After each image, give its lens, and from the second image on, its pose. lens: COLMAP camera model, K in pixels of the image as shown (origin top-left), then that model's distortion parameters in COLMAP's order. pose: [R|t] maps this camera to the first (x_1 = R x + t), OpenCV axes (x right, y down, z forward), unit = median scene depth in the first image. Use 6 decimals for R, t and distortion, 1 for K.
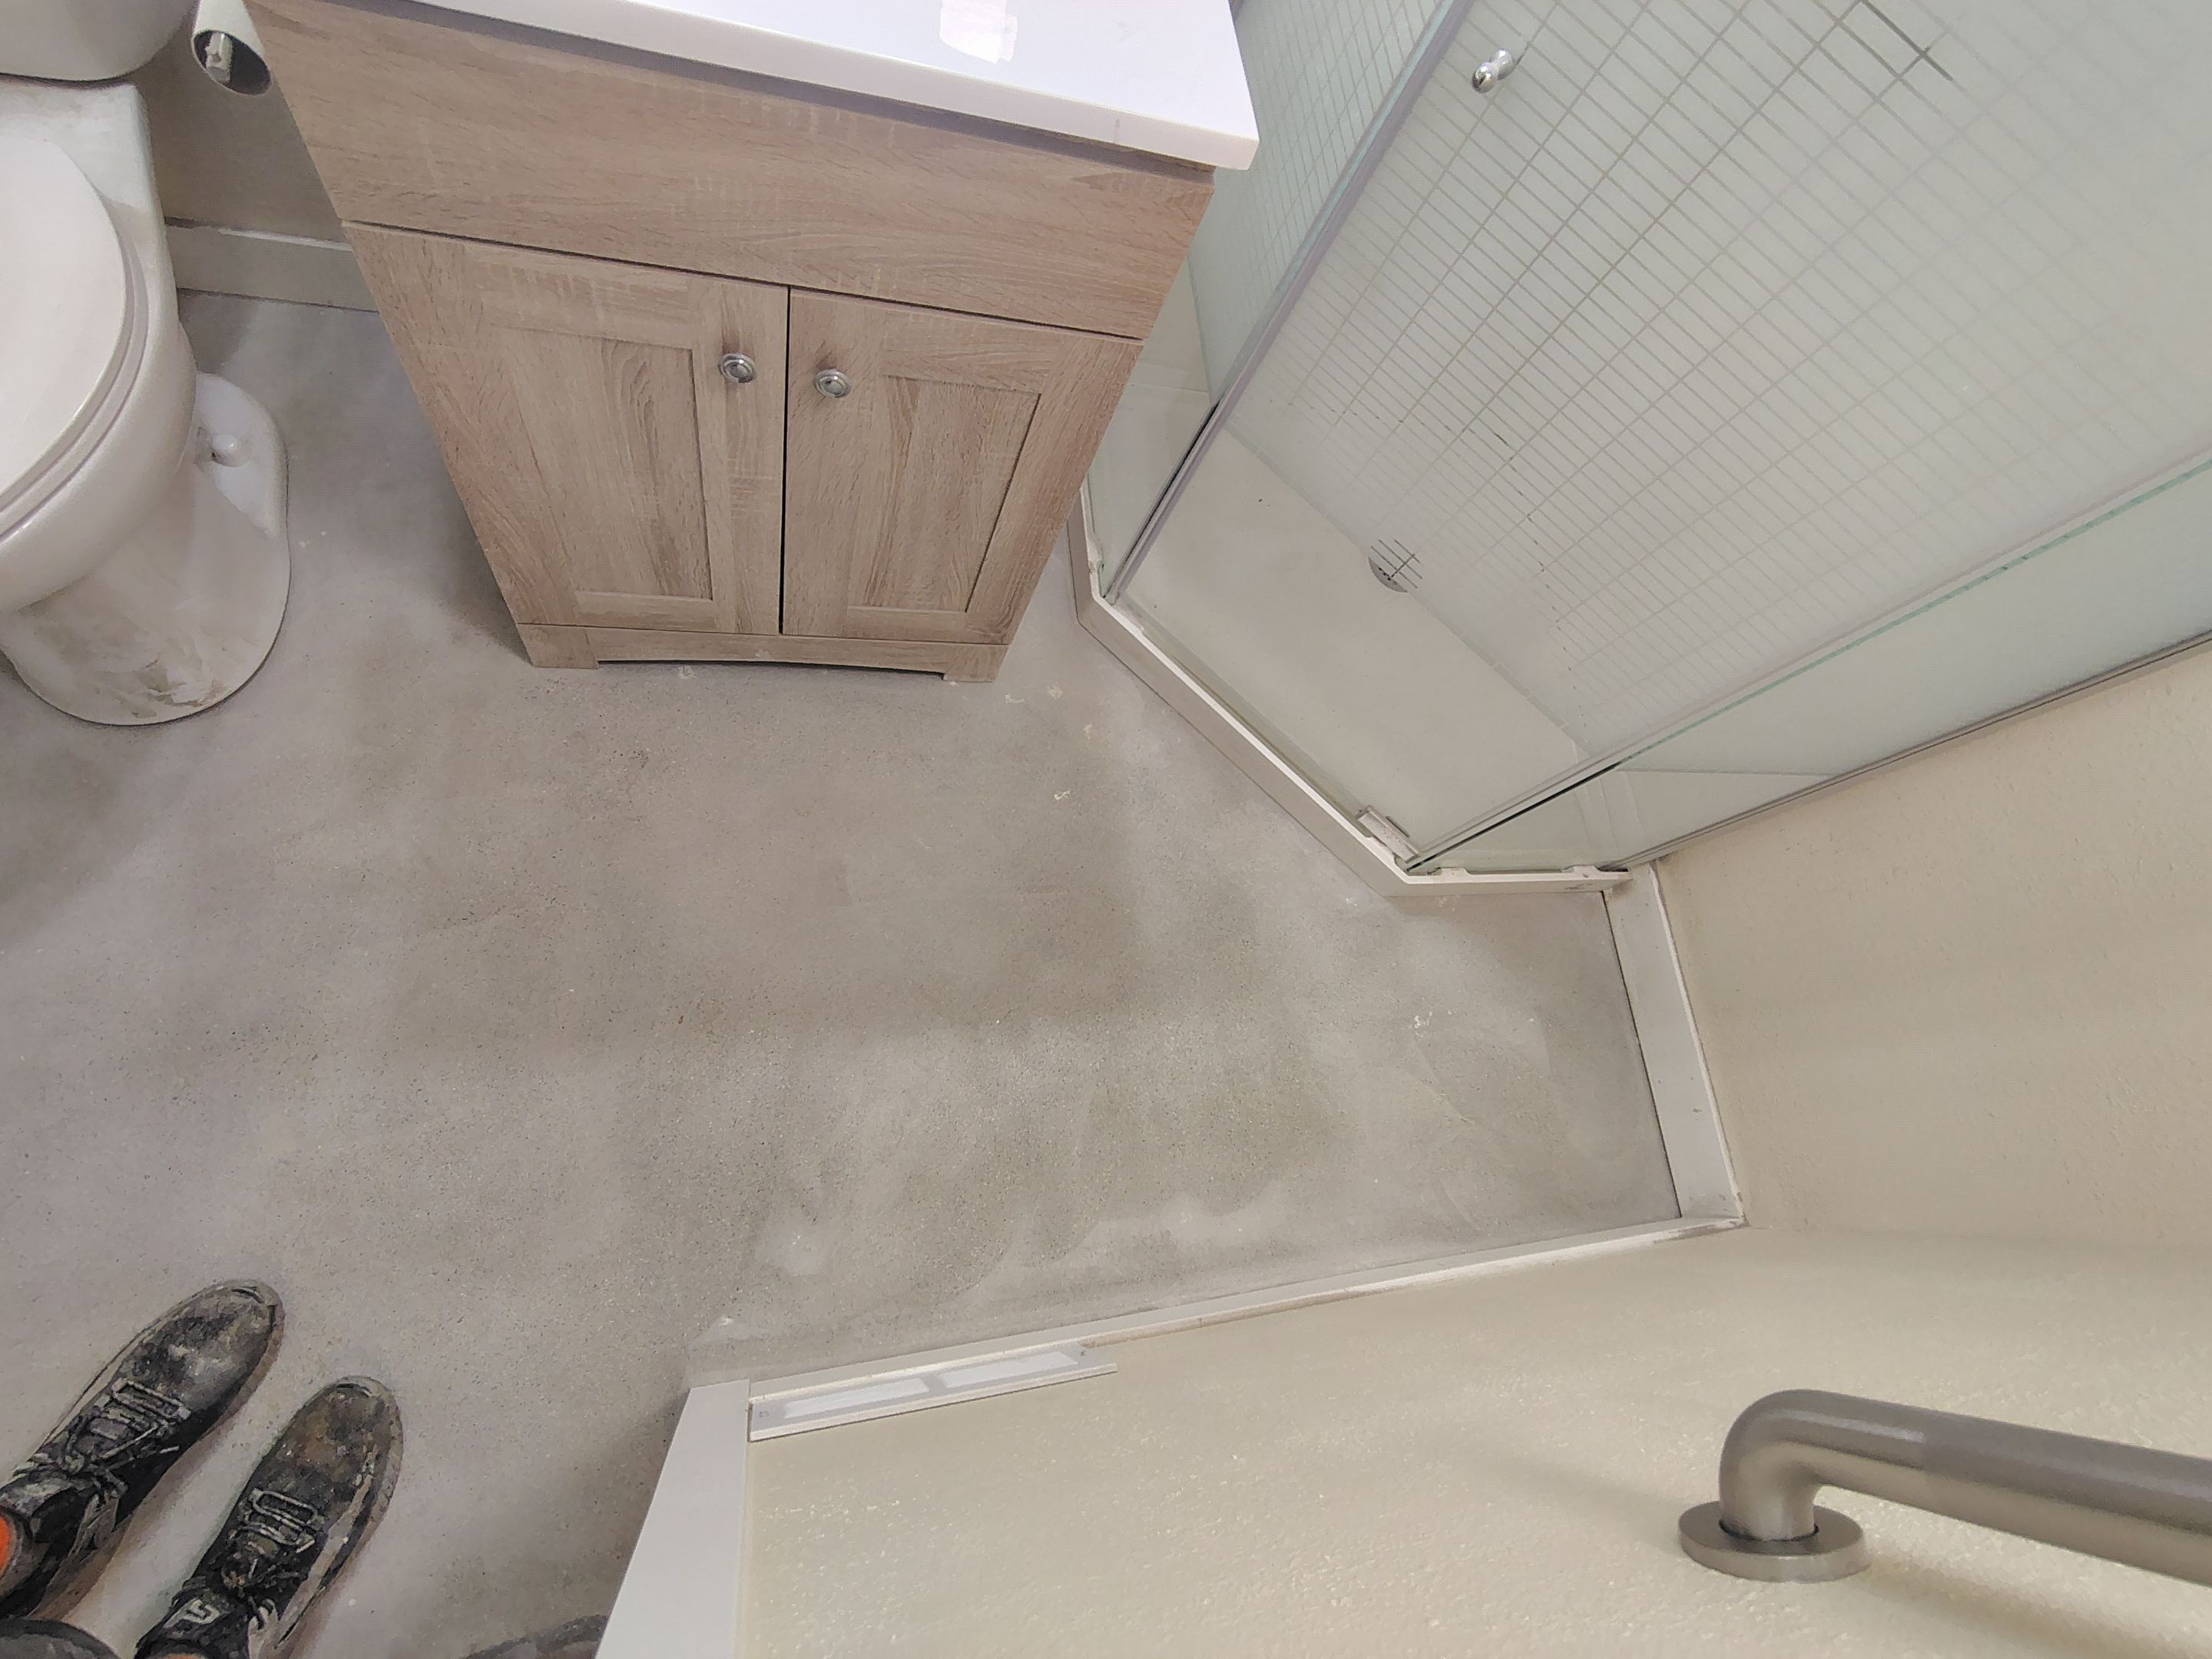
lens RADIAL K [[1034.1, 0, 1115.2], [0, 1034.1, 831.4], [0, 0, 1]] dist [-0.011060, 0.005262]
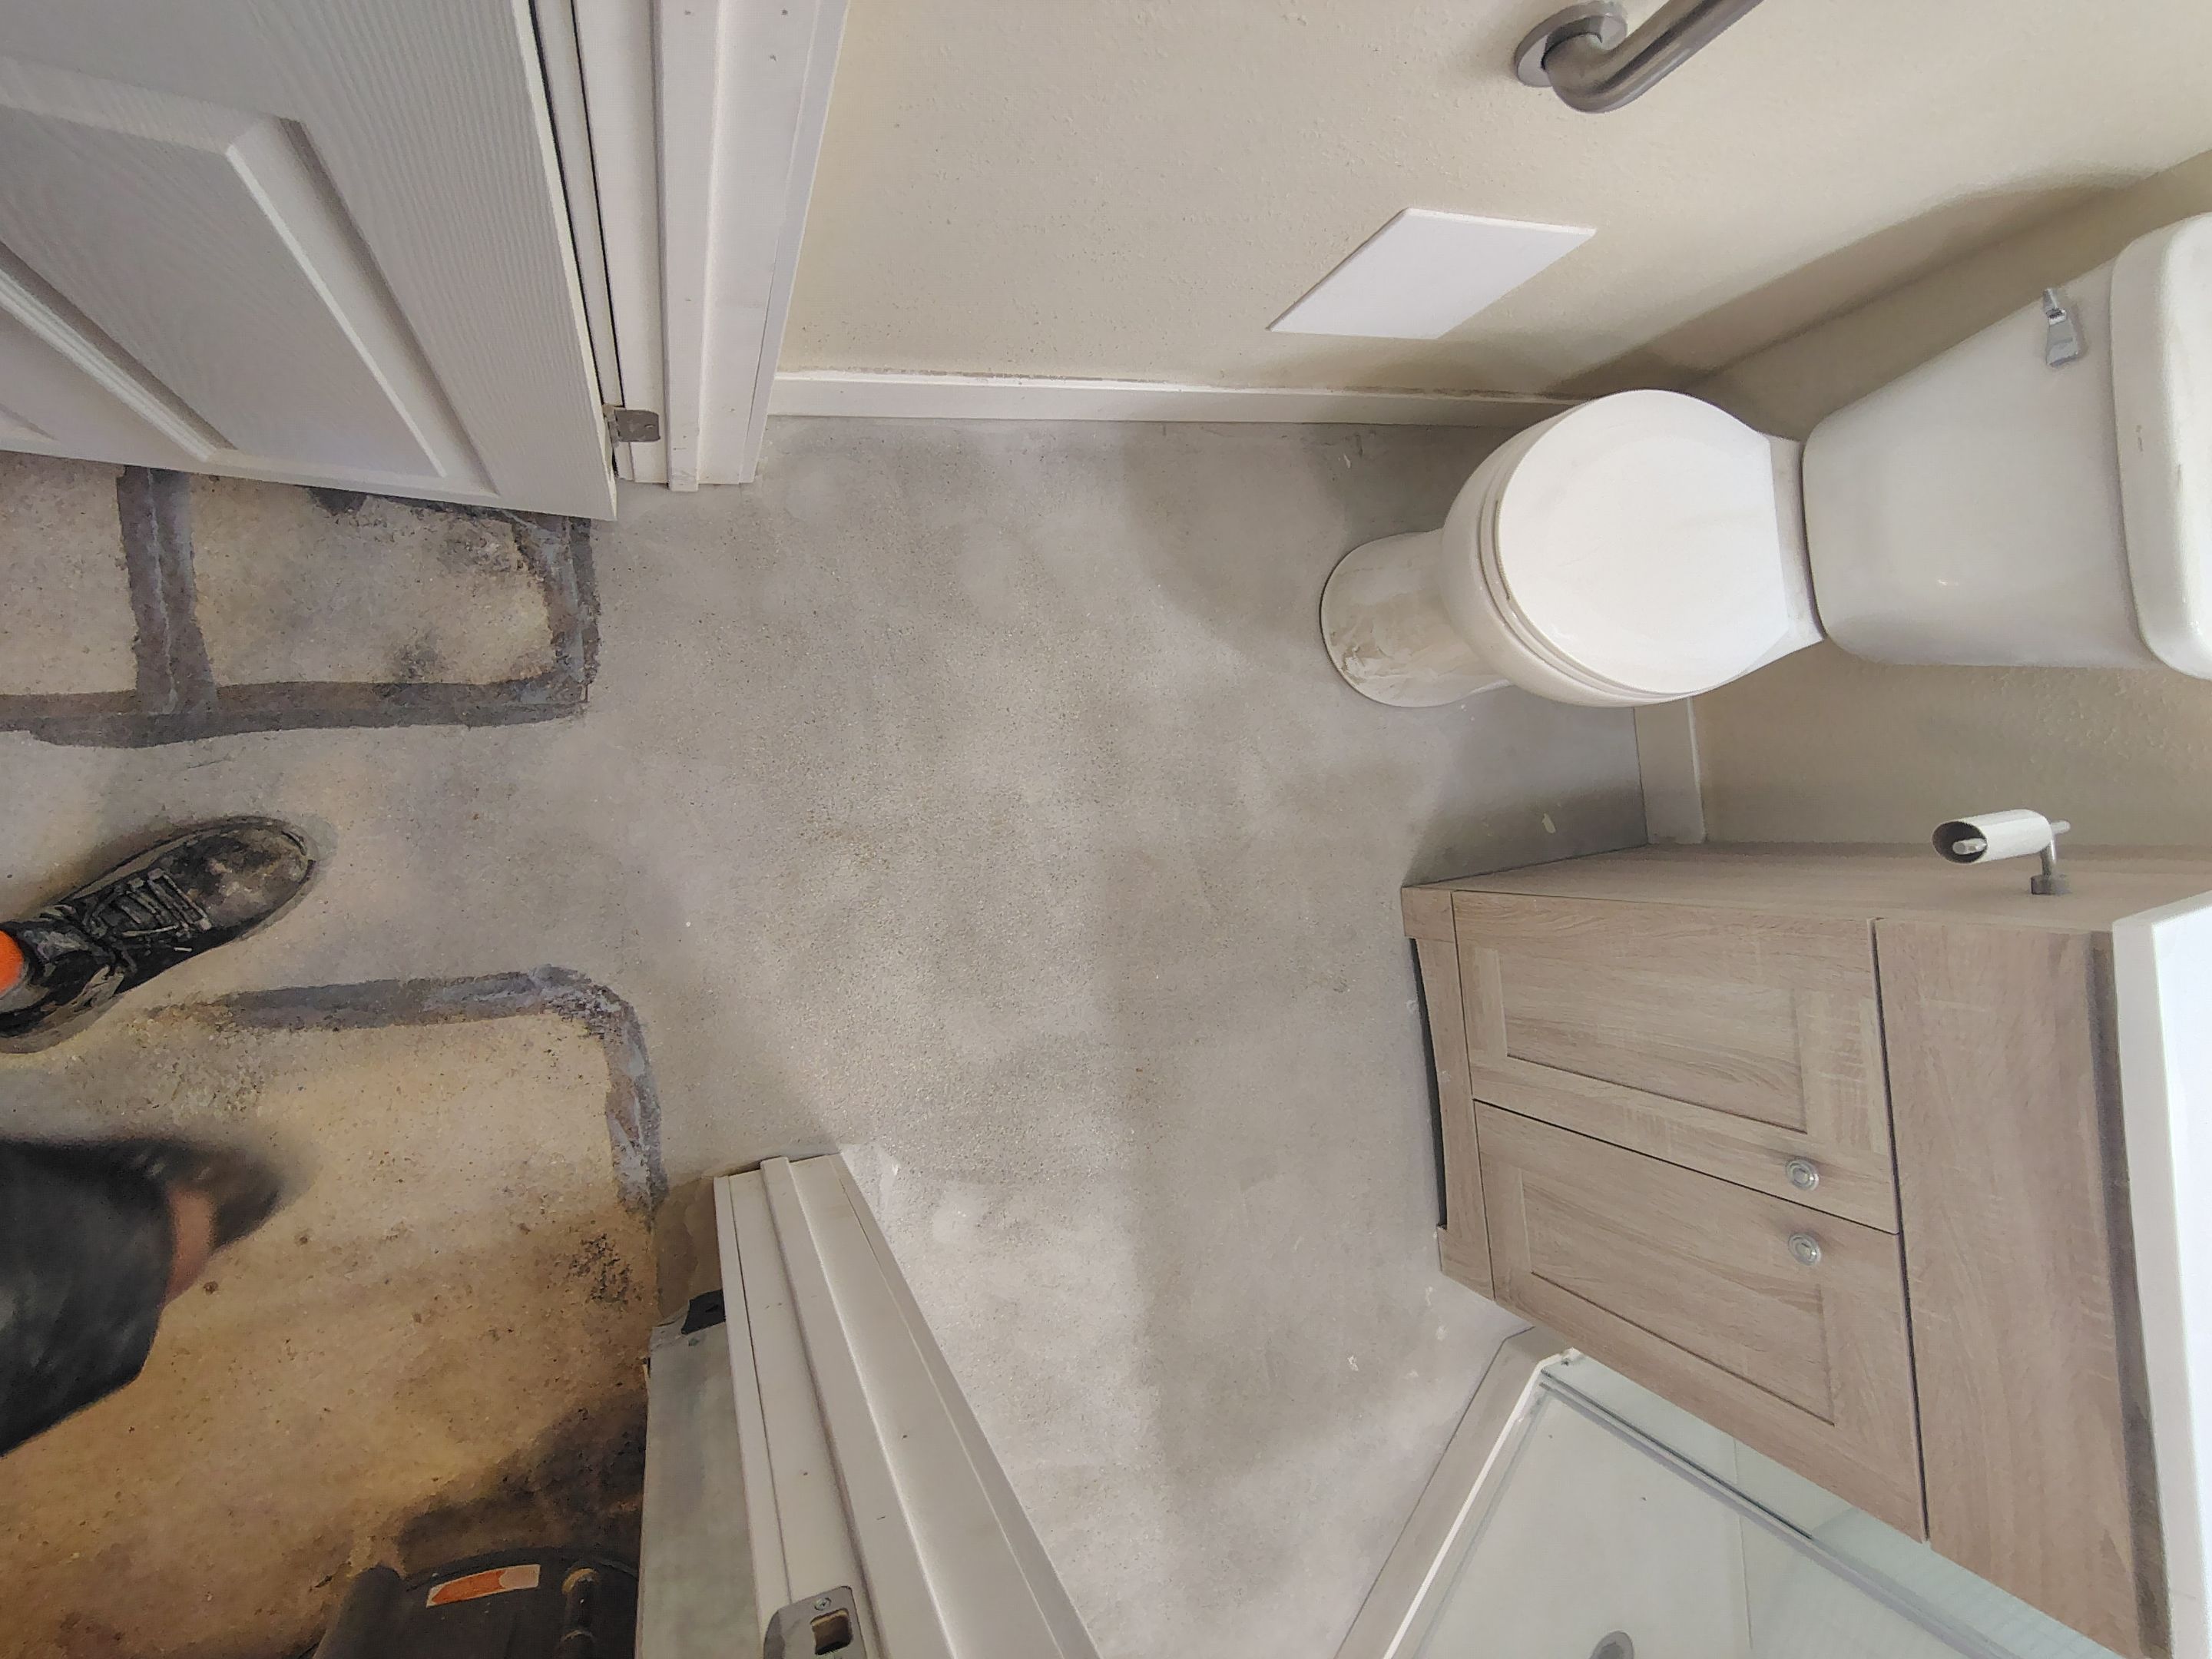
lens RADIAL K [[1034.1, 0, 1107.3], [0, 1034.1, 829.6], [0, 0, 1]] dist [-0.011060, 0.005262]
pose [[0.123667, 0.949208, -0.289327, -0.363468], [-0.991603, 0.107101, -0.072470, 0.283191], [-0.037802, 0.295860, 0.954483, -0.161256]]
